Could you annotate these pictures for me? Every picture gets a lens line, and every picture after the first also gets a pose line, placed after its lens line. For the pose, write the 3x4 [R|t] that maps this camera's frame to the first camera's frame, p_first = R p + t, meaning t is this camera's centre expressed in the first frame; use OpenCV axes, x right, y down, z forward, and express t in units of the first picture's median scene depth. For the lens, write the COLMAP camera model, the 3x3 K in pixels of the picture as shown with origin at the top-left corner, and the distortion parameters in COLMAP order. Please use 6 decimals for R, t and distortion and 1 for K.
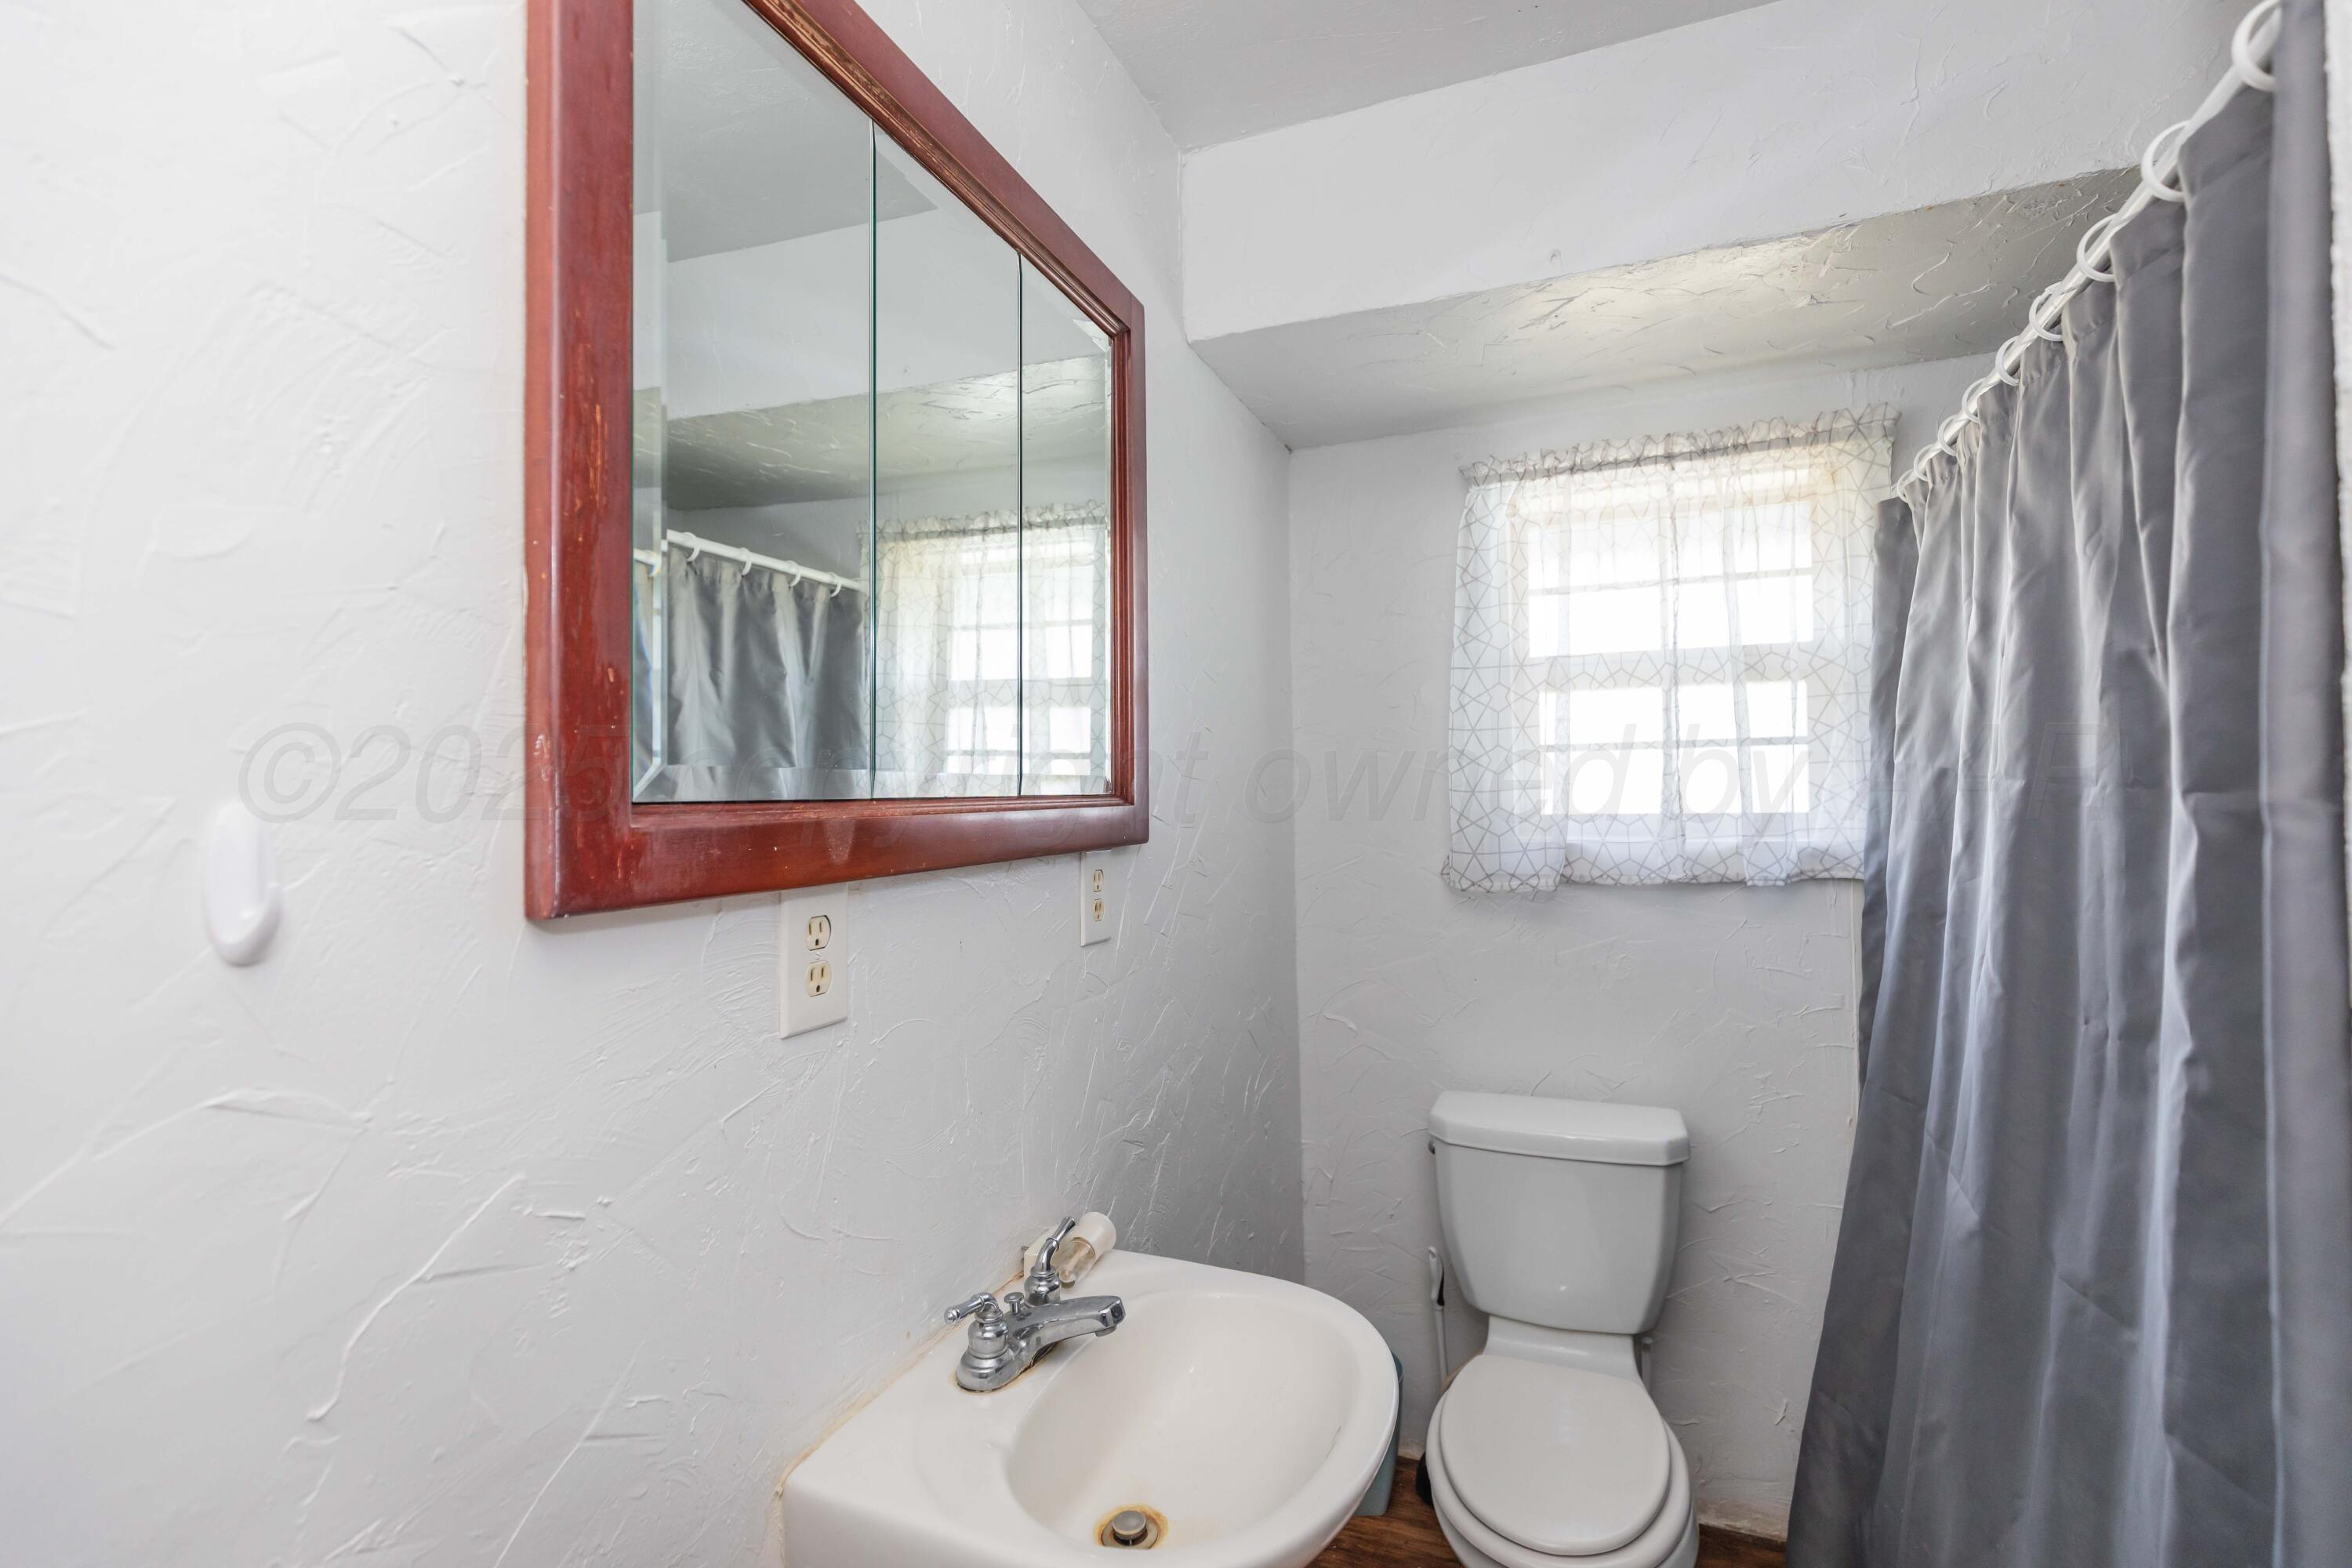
lens RADIAL K [[1079.2, 0, 1184.0], [0, 1079.2, 782.4], [0, 0, 1]] dist [0.005224, -0.001576]
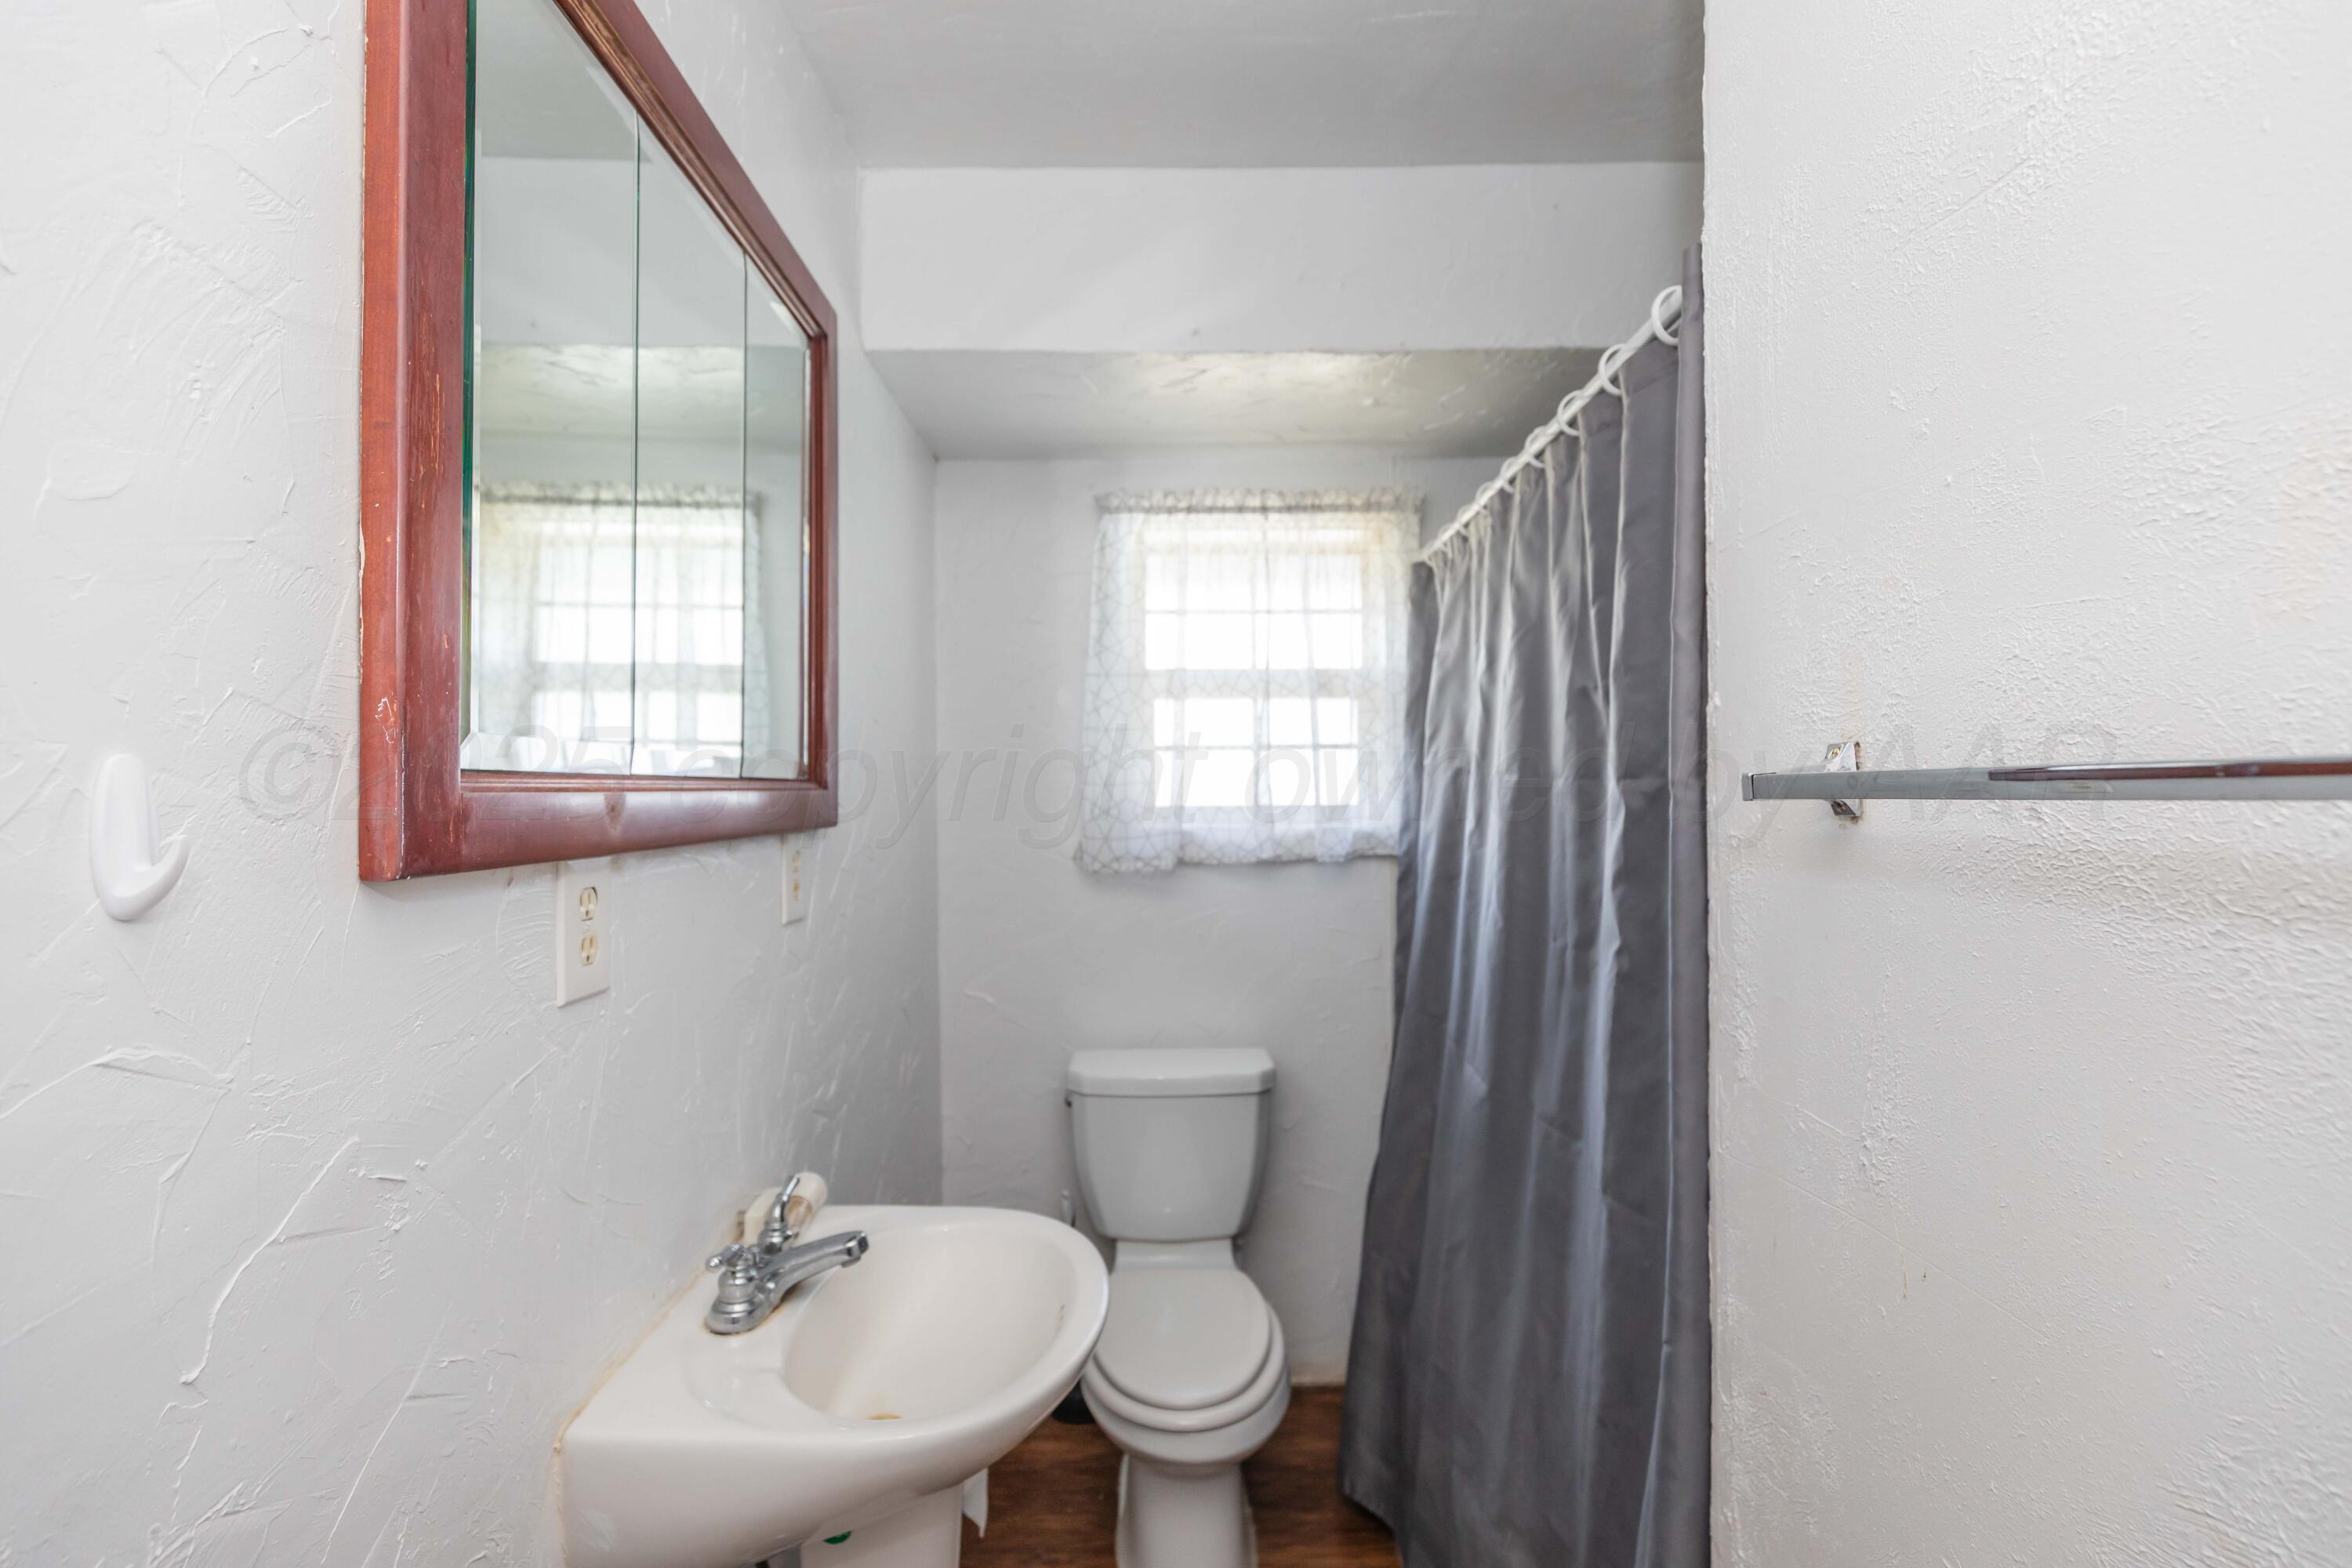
lens RADIAL K [[1079.2, 0, 1172.9], [0, 1079.2, 792.8], [0, 0, 1]] dist [0.005224, -0.001576]
pose [[0.921996, 0.007621, 0.387124, -0.185276], [-0.010435, 0.999932, 0.005167, 0.019017], [-0.387058, -0.008803, 0.922013, -0.127787]]
